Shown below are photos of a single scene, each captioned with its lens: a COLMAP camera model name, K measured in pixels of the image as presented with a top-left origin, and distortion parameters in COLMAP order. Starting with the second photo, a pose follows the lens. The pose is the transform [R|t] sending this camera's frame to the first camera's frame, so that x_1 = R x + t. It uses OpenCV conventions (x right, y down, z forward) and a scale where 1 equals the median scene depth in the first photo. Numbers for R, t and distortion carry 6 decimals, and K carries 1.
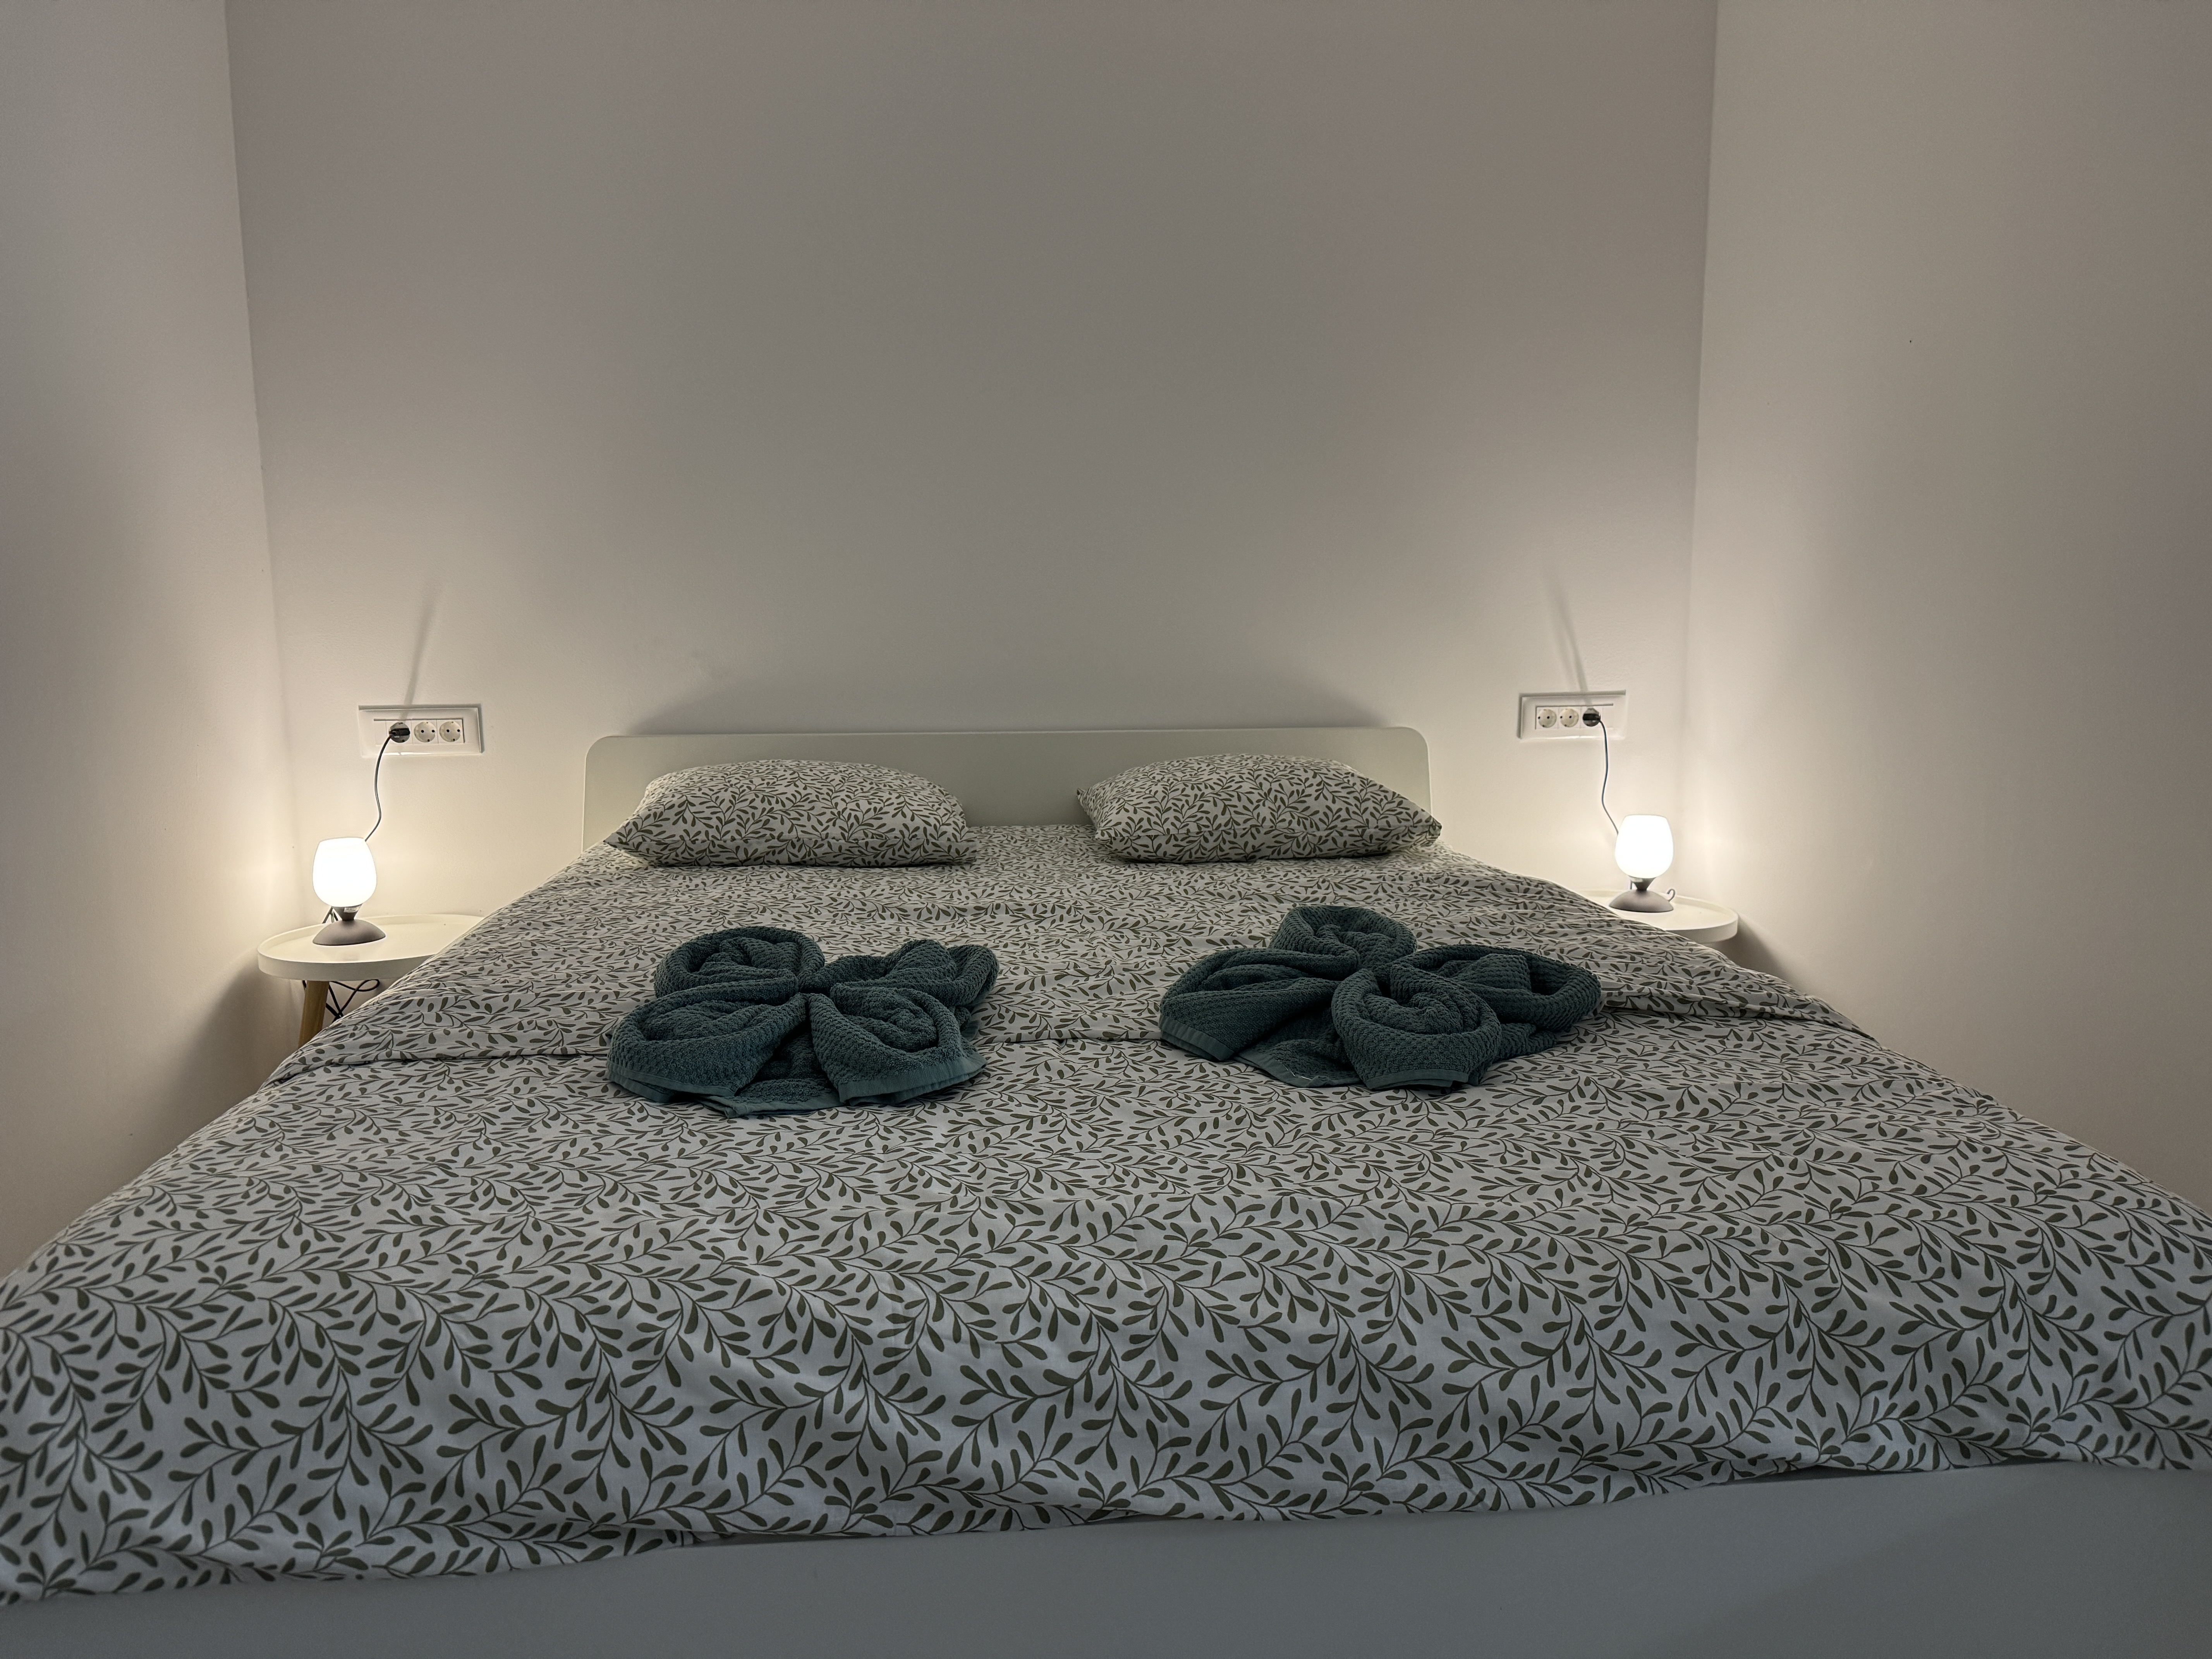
lens RADIAL K [[1583.8, 0, 1113.6], [0, 1583.8, 829.7], [0, 0, 1]] dist [0.009224, -0.014030]
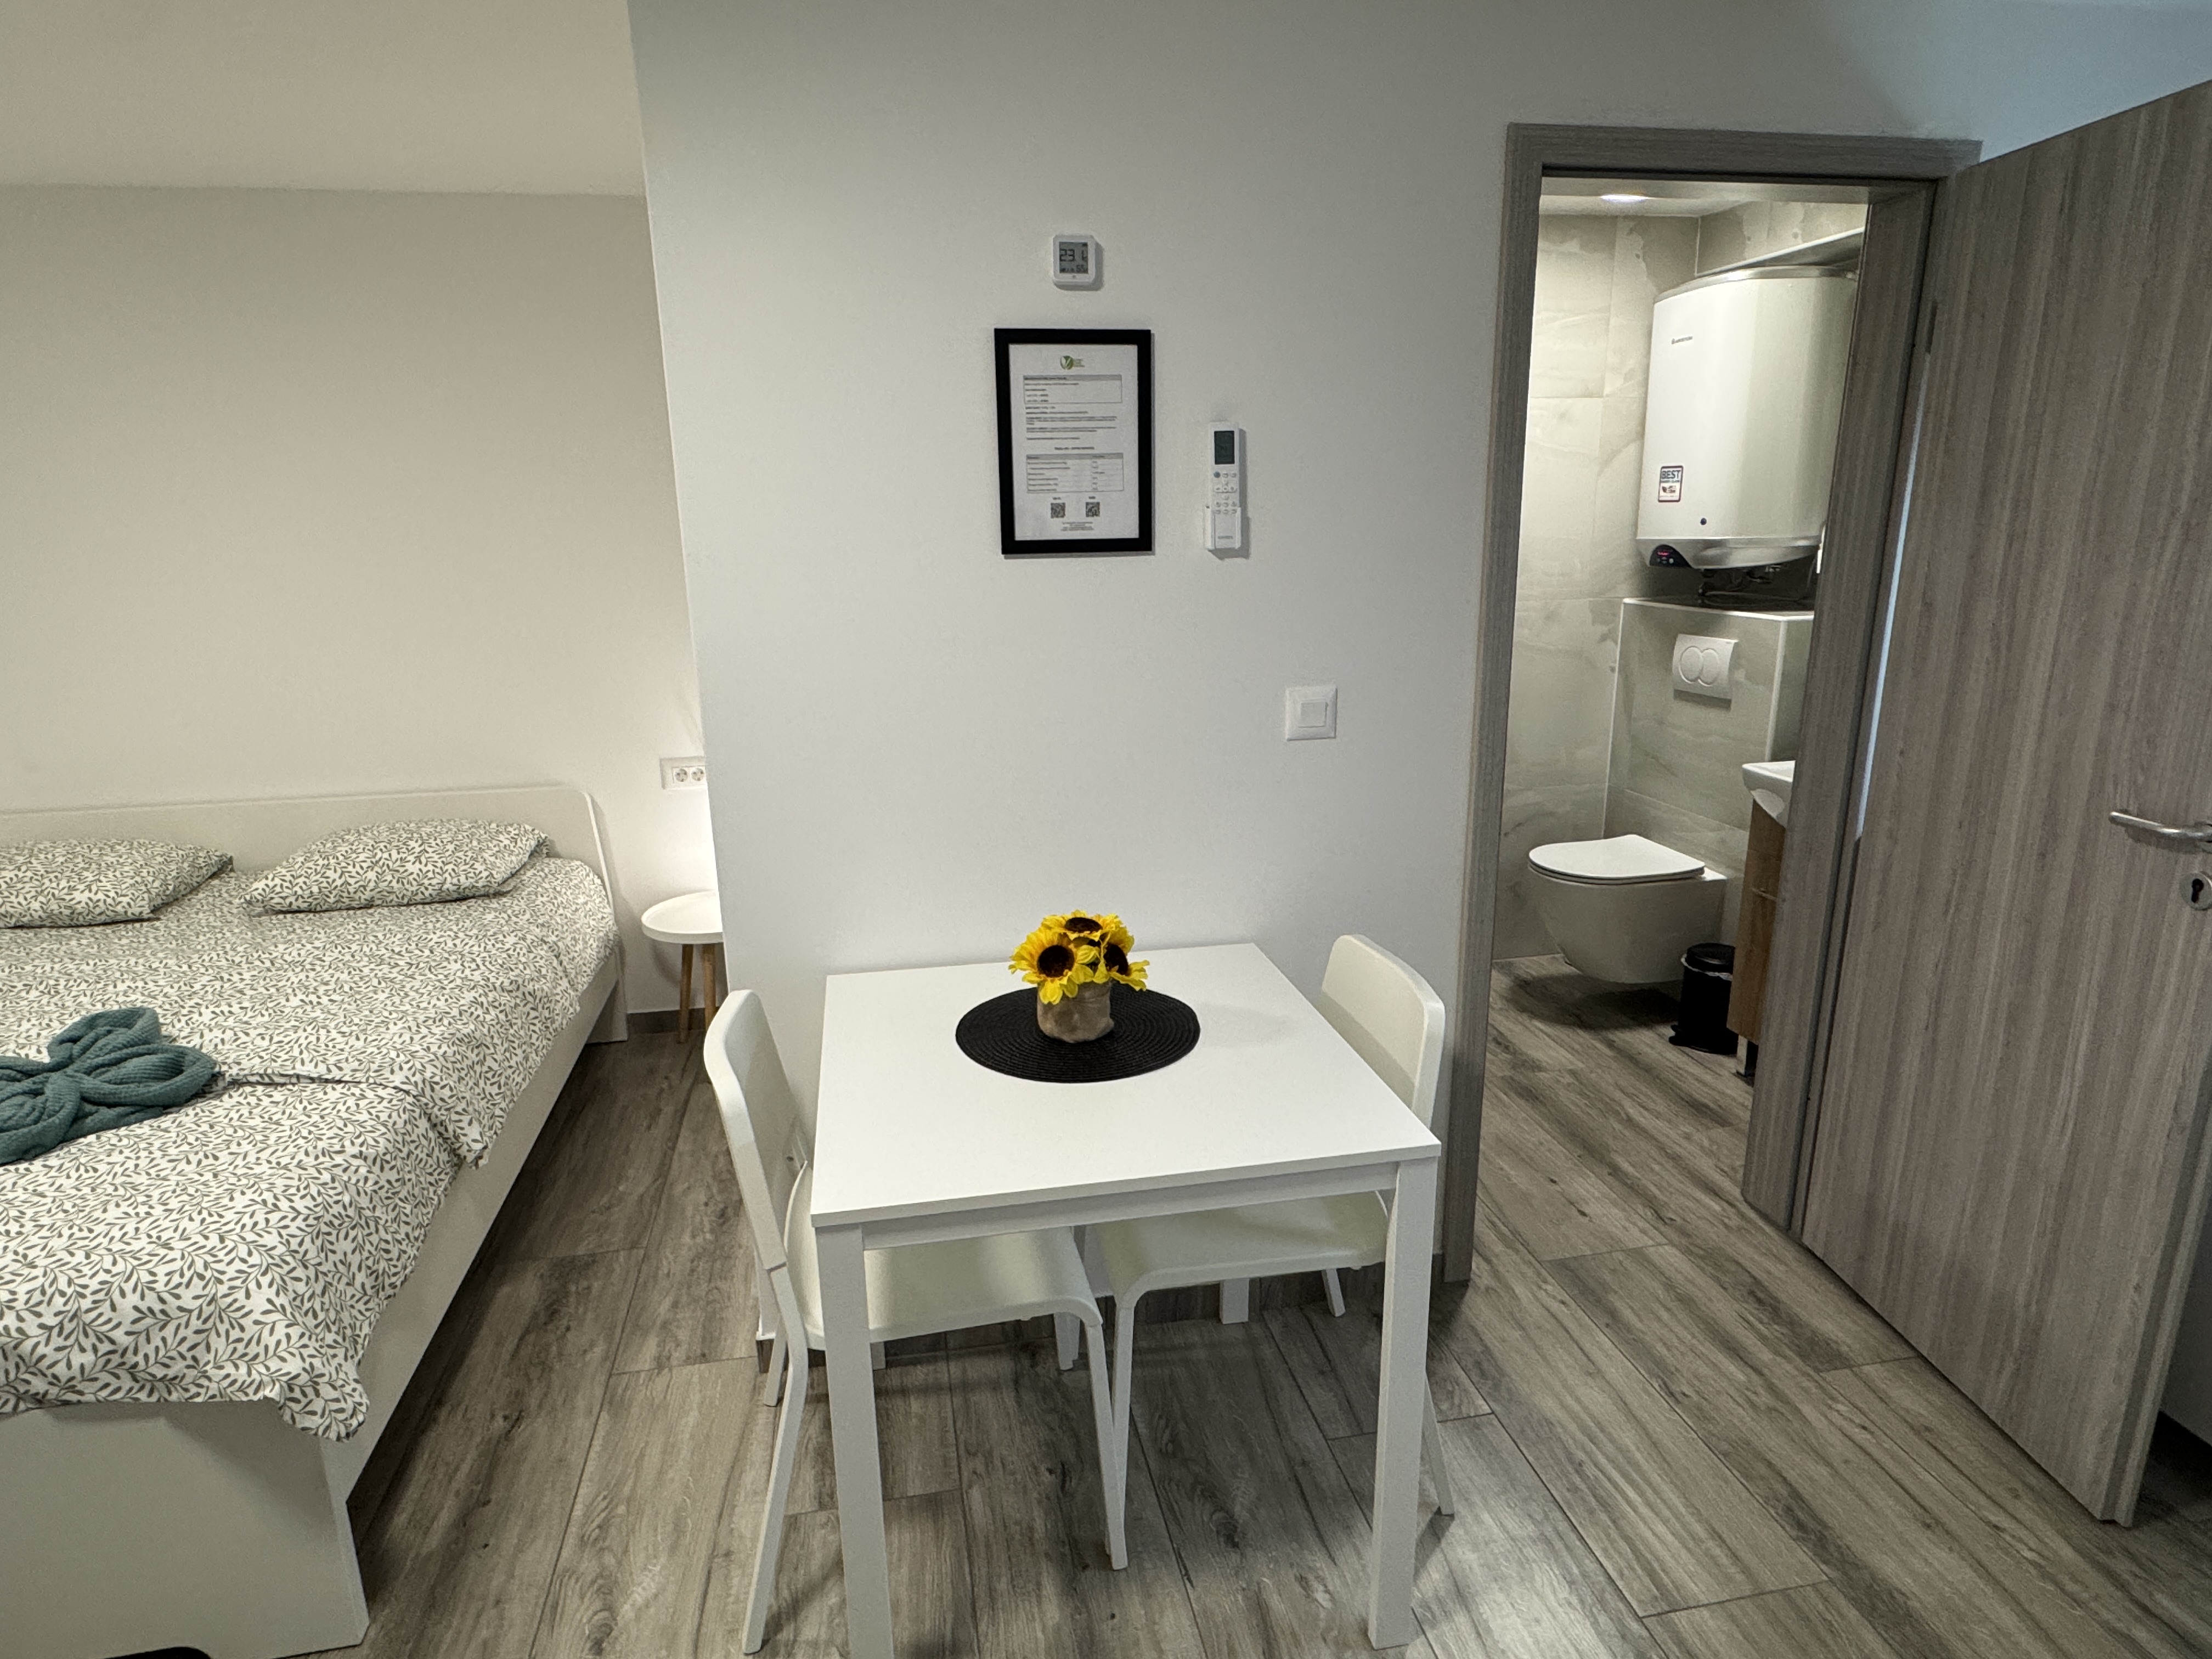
lens RADIAL K [[1217.6, 0, 1103.0], [0, 1217.6, 829.8], [0, 0, 1]] dist [0.000000, -0.001181]
pose [[0.997781, -0.038904, 0.054031, 1.705014], [0.032685, 0.993220, 0.111560, -0.377971], [-0.058004, -0.109546, 0.992288, -0.393557]]
